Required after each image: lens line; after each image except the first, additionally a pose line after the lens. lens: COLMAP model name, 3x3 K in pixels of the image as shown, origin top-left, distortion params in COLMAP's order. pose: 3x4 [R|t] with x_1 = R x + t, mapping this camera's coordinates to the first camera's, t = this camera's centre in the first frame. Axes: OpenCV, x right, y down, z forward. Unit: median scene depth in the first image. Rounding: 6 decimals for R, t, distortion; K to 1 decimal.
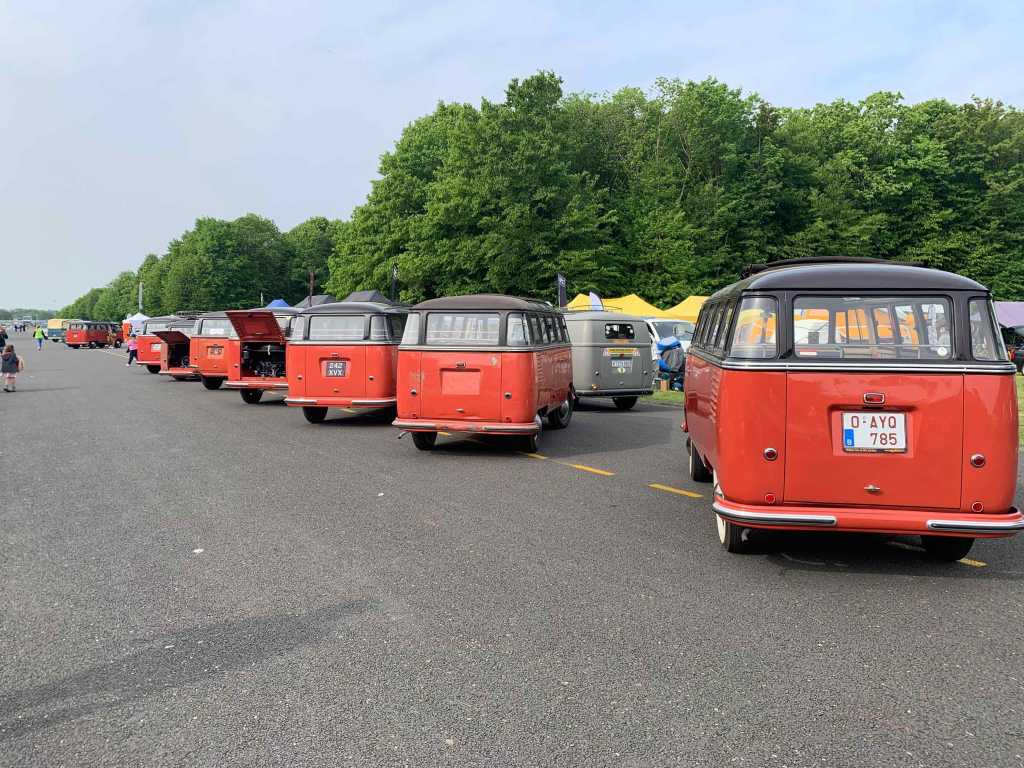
lens RADIAL K [[840.2, 0, 512.0], [0, 840.2, 384.0], [0, 0, 1]] dist [0.115166, -0.205765]
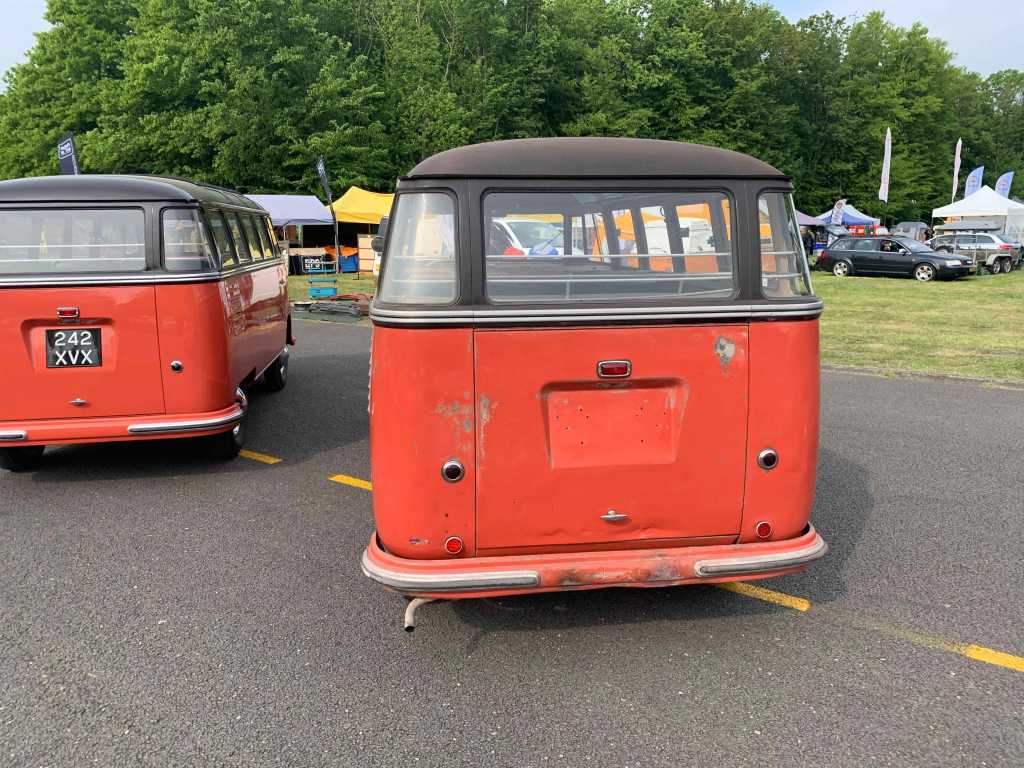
lens RADIAL K [[860.8, 0, 538.5], [0, 860.8, 372.4], [0, 0, 1]] dist [0.088199, -0.104934]
pose [[0.940144, -0.065679, 0.334388, -0.029019], [0.032717, 0.994114, 0.103277, -0.008276], [-0.339203, -0.086155, 0.936760, 0.111821]]
